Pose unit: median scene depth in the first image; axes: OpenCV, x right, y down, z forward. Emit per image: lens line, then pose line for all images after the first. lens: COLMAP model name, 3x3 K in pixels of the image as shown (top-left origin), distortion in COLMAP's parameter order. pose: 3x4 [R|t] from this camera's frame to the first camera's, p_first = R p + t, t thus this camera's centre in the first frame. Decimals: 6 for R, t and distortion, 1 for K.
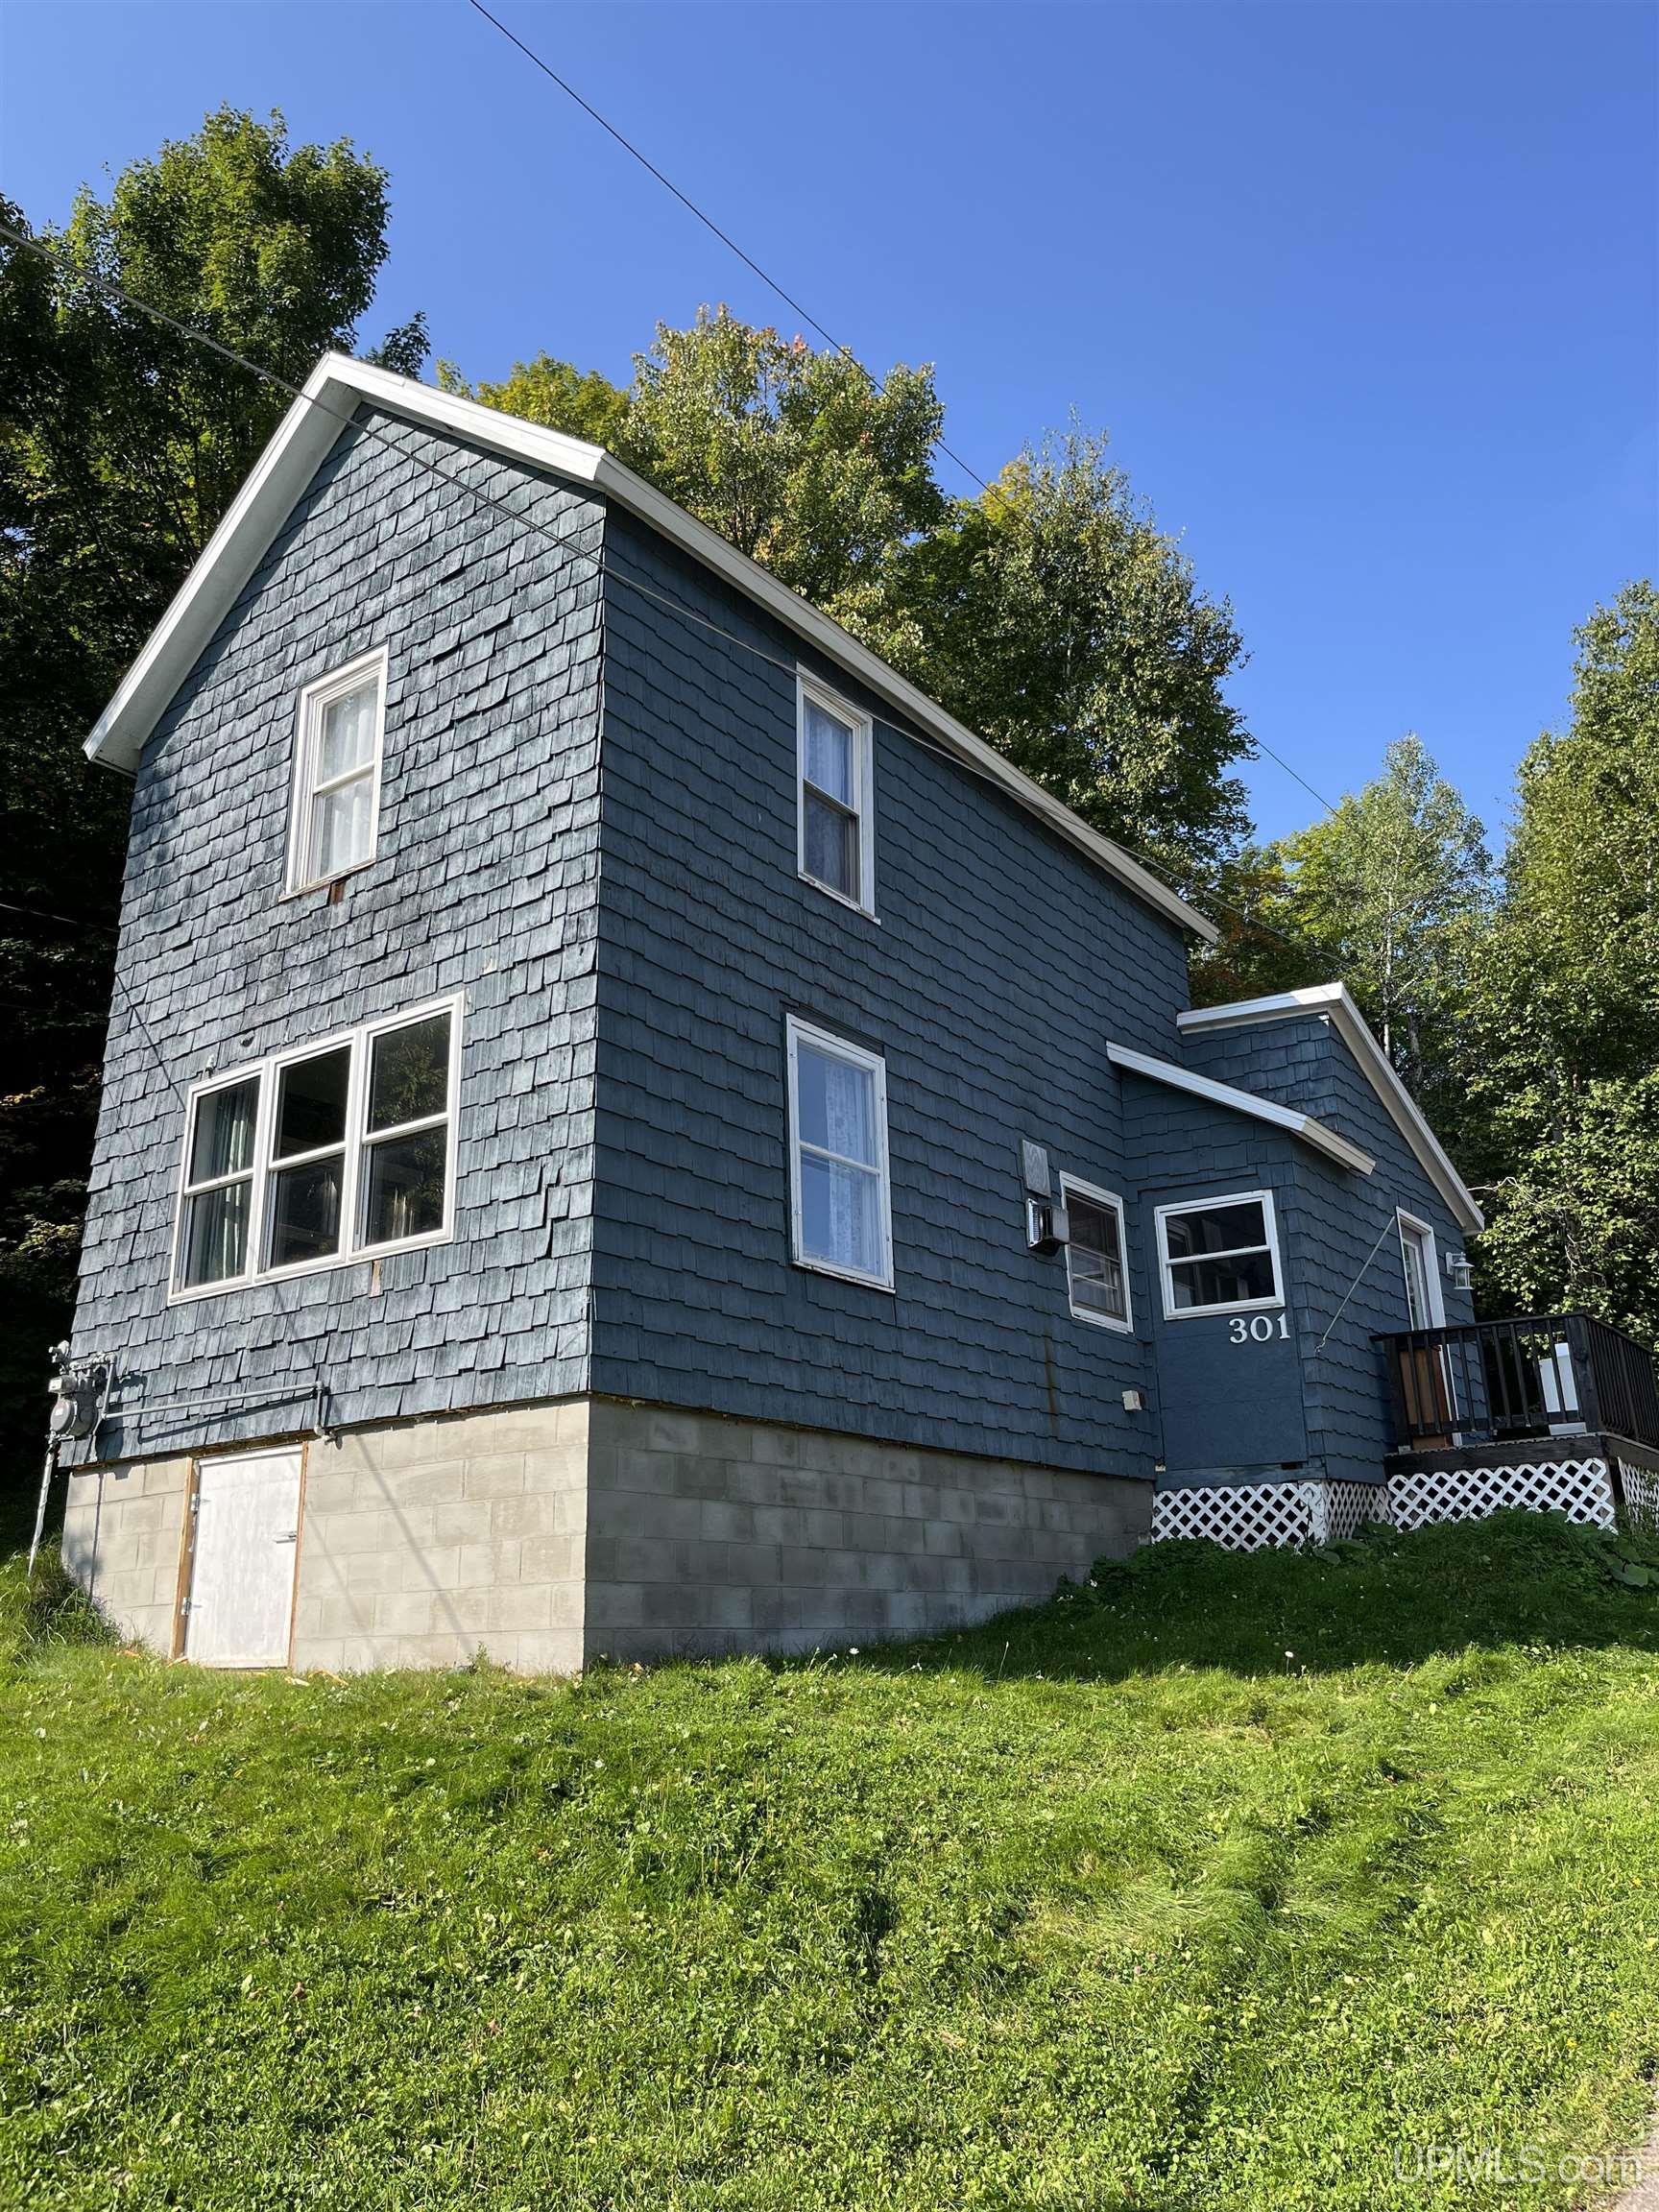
lens RADIAL K [[1672.8, 0, 813.1], [0, 1672.8, 1091.5], [0, 0, 1]] dist [0.037079, -0.002839]
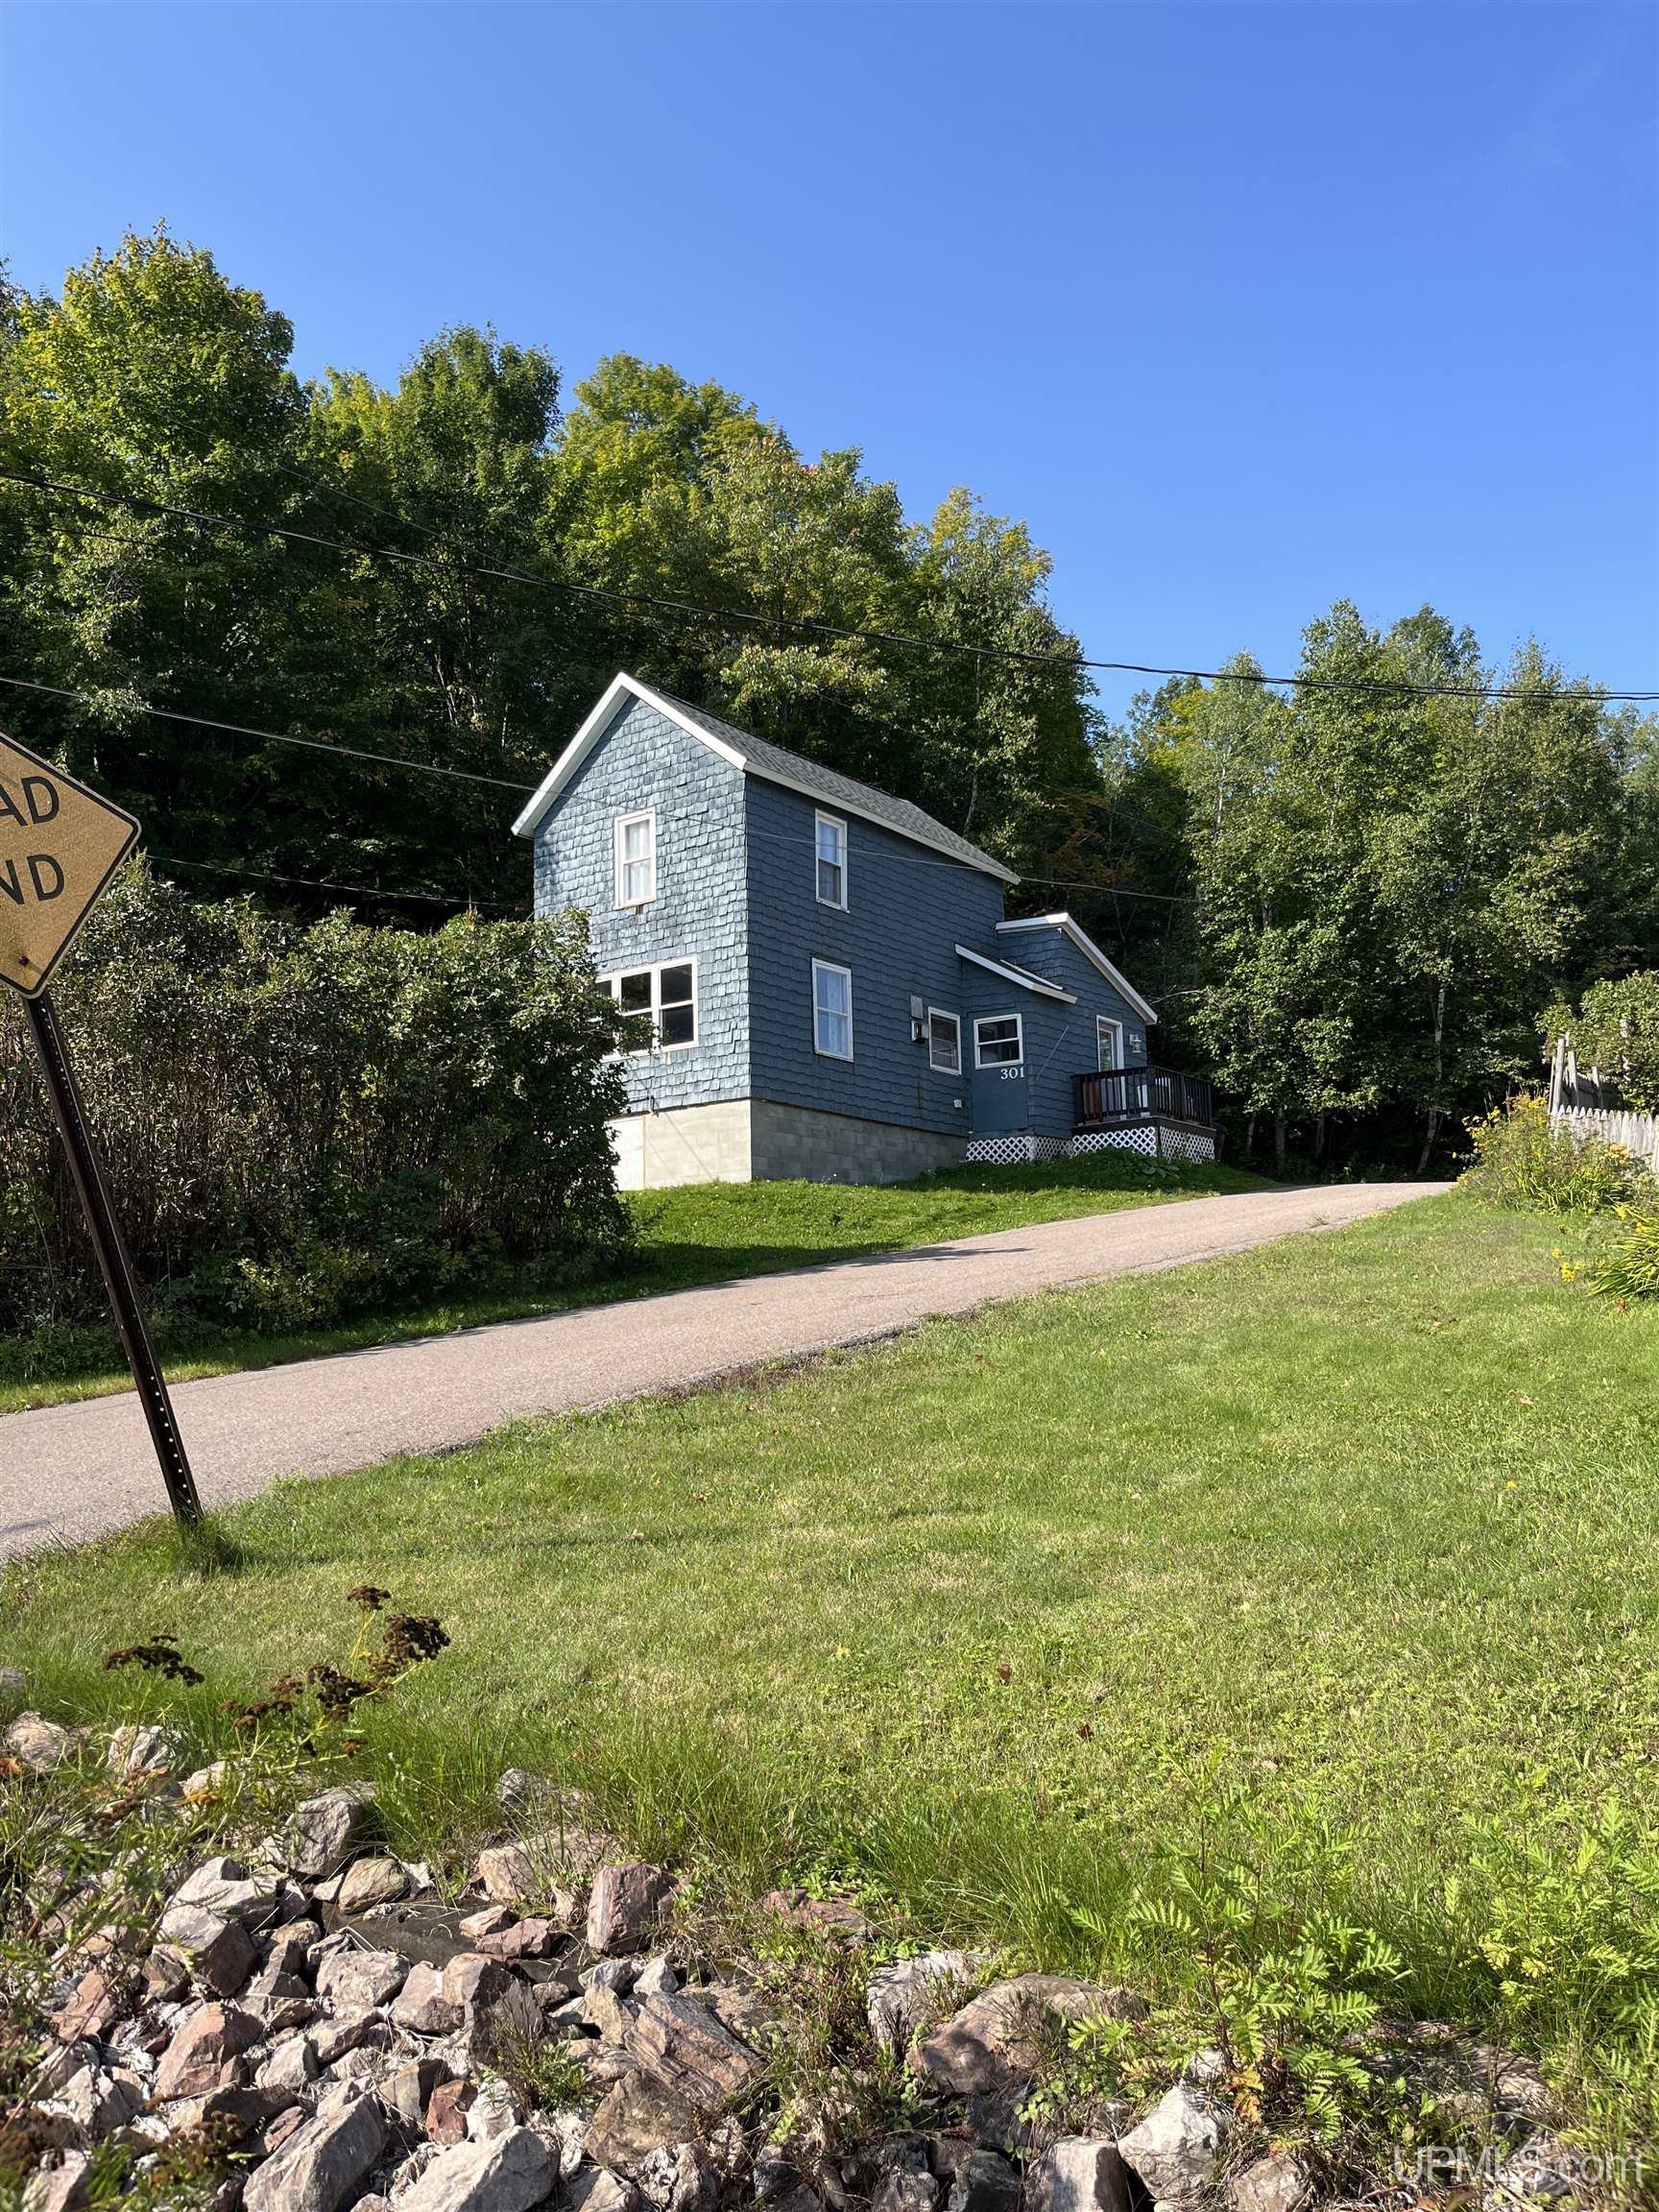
lens RADIAL K [[1672.8, 0, 829.0], [0, 1672.8, 1103.9], [0, 0, 1]] dist [0.037079, -0.002839]
pose [[0.999995, -0.000566, 0.003042, 0.002156], [0.000044, 0.985632, 0.168905, -0.259101], [-0.003094, -0.168905, 0.985628, -1.606817]]
